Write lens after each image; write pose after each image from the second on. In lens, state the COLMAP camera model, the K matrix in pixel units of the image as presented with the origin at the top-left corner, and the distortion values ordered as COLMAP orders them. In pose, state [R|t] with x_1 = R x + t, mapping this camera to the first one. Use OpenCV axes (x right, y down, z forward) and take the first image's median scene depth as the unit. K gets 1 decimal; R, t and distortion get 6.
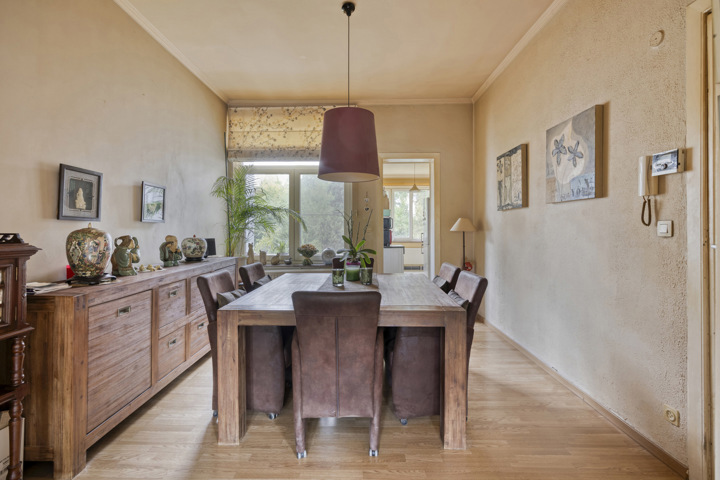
lens RADIAL K [[356.3, 0, 360.9], [0, 356.3, 230.7], [0, 0, 1]] dist [-0.021157, 0.000705]
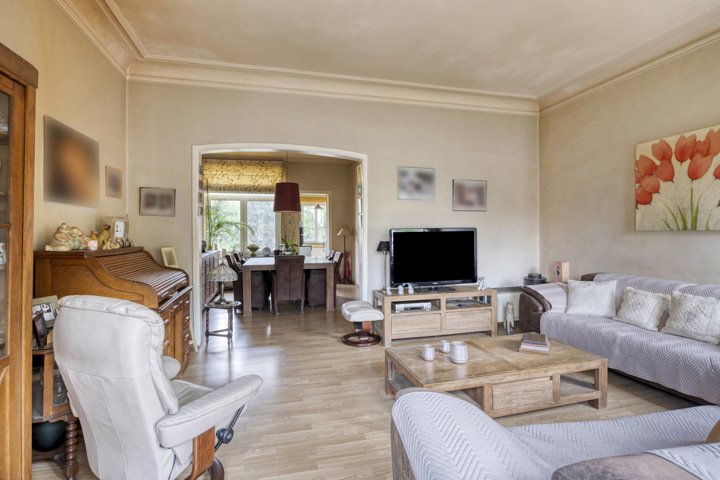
lens RADIAL K [[356.3, 0, 360.9], [0, 356.3, 230.7], [0, 0, 1]] dist [-0.021157, 0.000705]
pose [[0.965609, -0.001700, 0.259995, -0.096193], [0.005073, 0.999911, -0.012302, -0.000829], [-0.259951, 0.013198, 0.965532, -0.728660]]
